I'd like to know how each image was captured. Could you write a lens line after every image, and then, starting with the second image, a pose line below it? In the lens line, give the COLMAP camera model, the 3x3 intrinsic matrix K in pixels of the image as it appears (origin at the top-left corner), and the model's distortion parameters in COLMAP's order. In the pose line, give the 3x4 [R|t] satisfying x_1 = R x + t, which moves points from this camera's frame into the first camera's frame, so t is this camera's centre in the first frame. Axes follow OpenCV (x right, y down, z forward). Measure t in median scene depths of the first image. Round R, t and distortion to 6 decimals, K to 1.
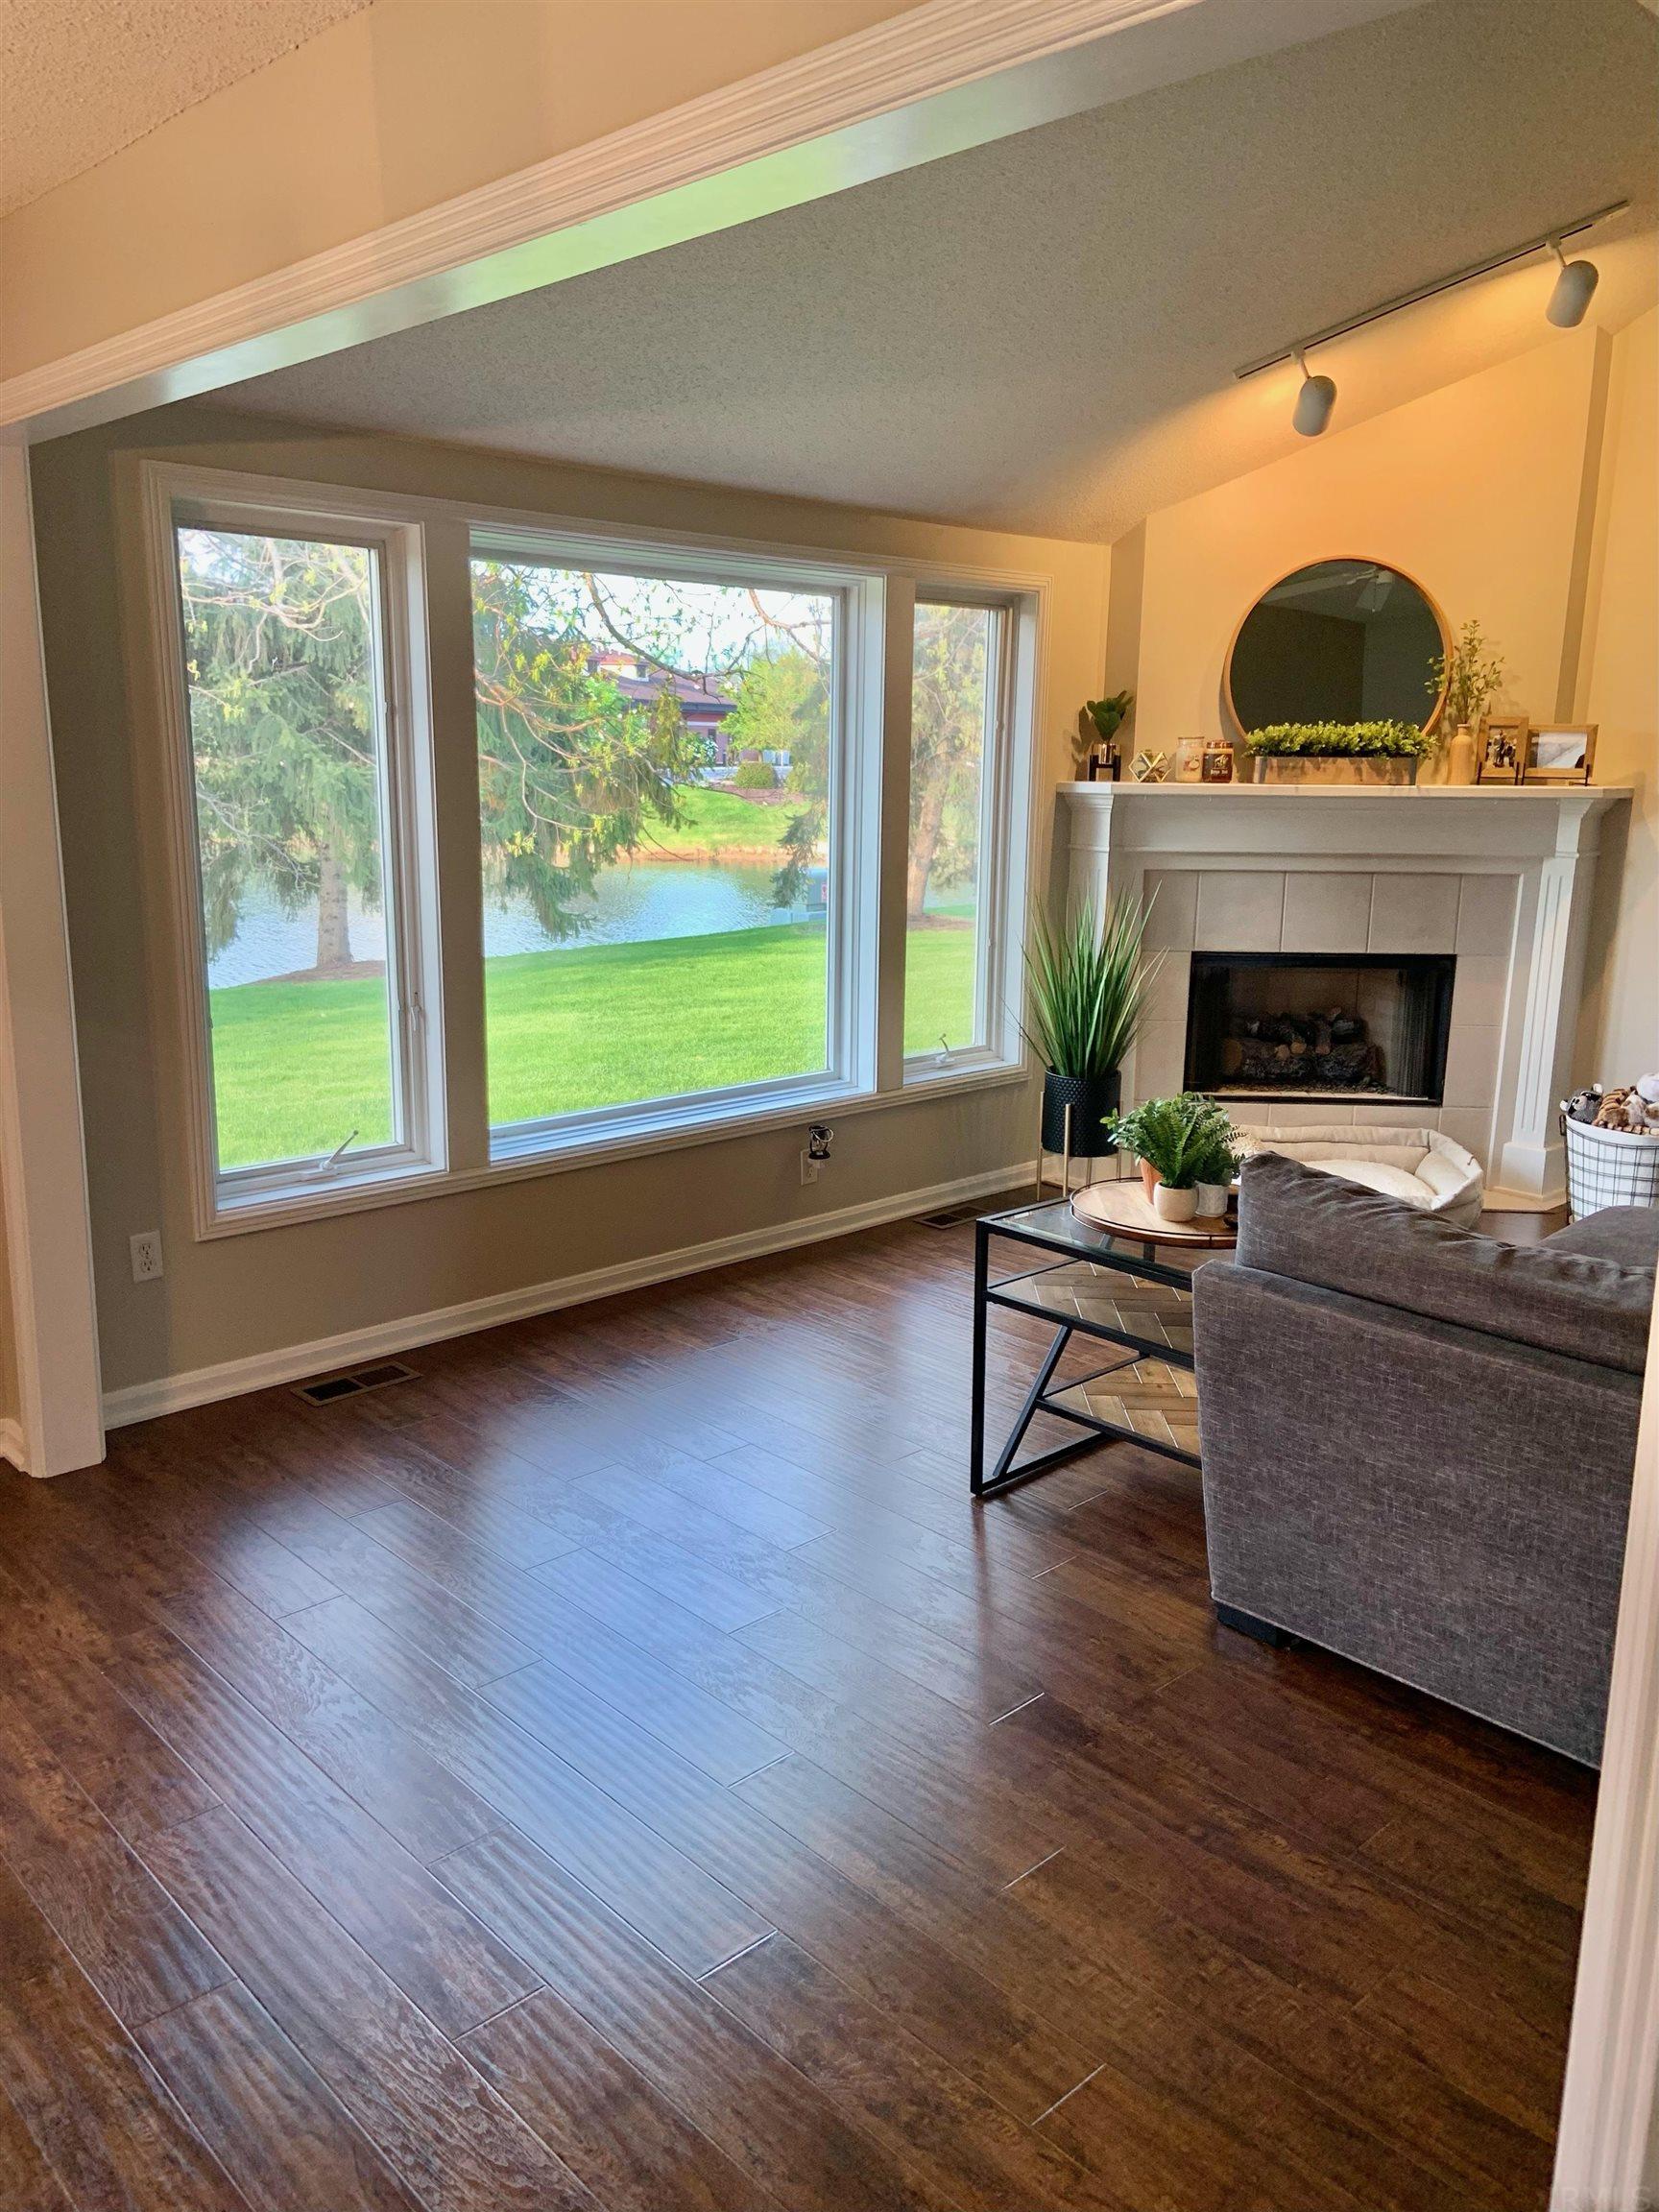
lens RADIAL K [[1673.1, 0, 825.3], [0, 1673.1, 1107.7], [0, 0, 1]] dist [0.078685, 0.005921]
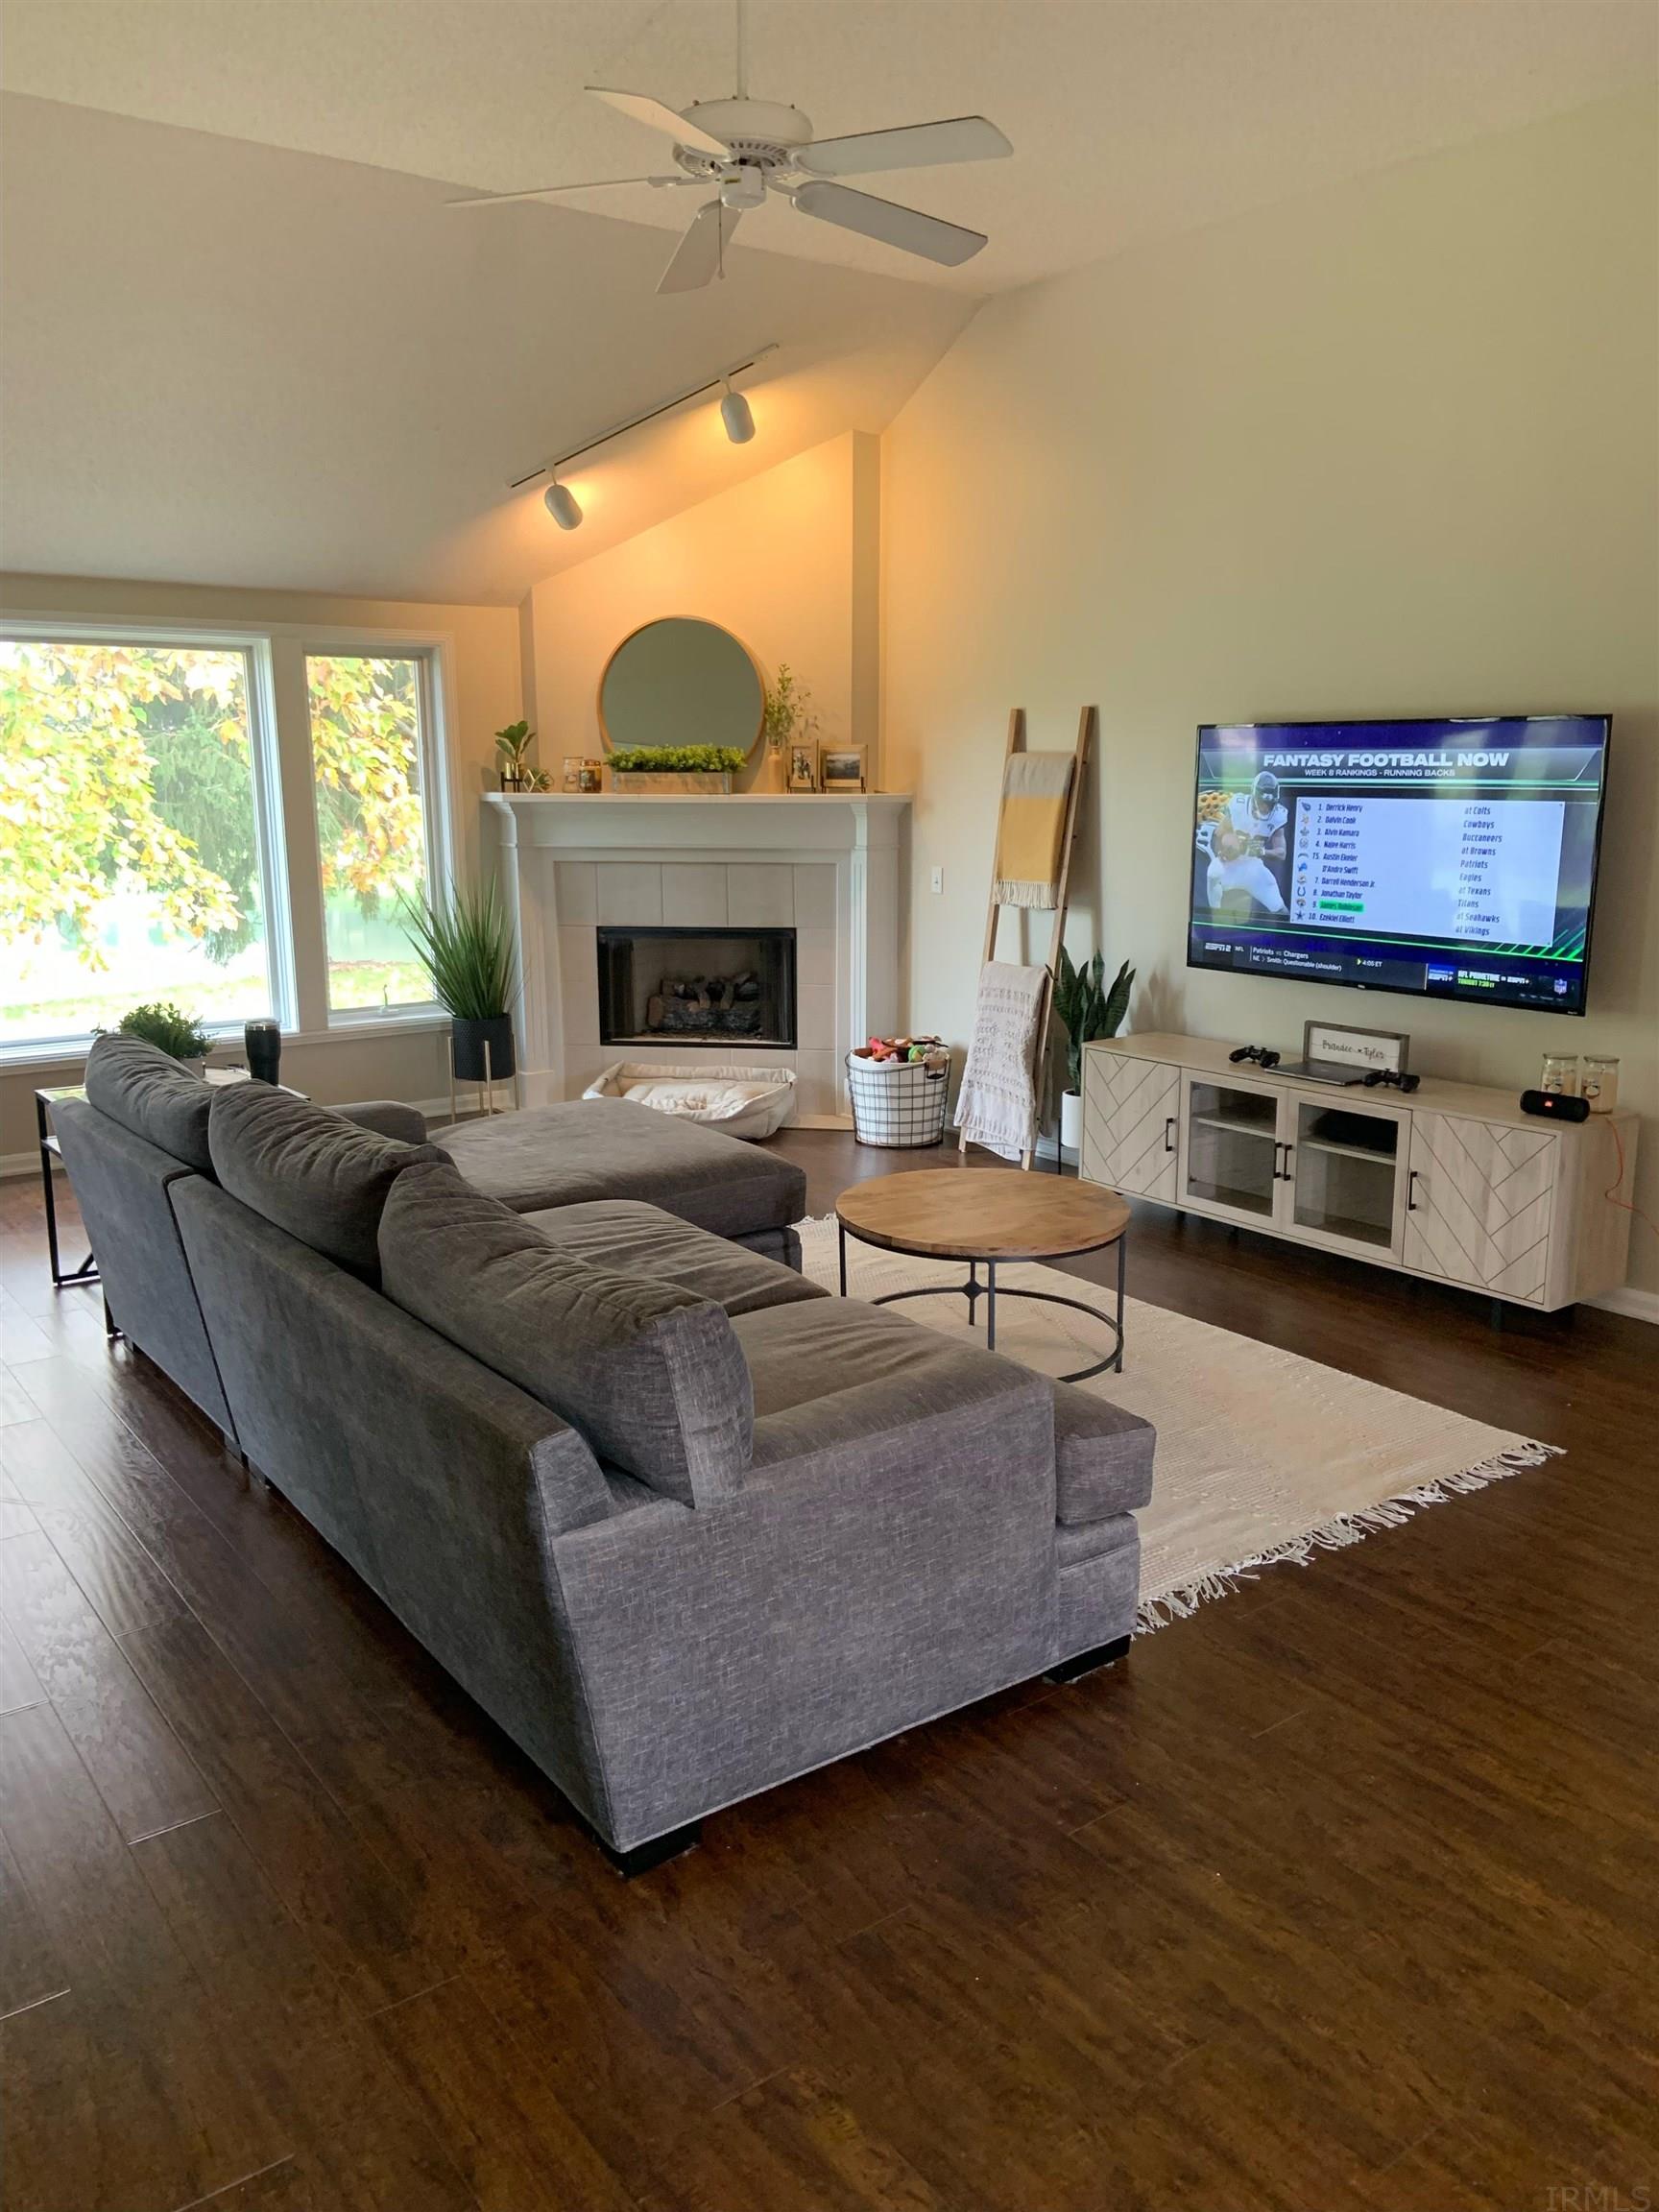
lens RADIAL K [[1673.1, 0, 833.3], [0, 1673.1, 1103.0], [0, 0, 1]] dist [0.078685, 0.005921]
pose [[0.994009, 0.003588, -0.109236, 0.548679], [-0.004159, 0.999979, -0.004995, 0.046614], [0.109215, 0.005419, 0.994003, -0.236344]]
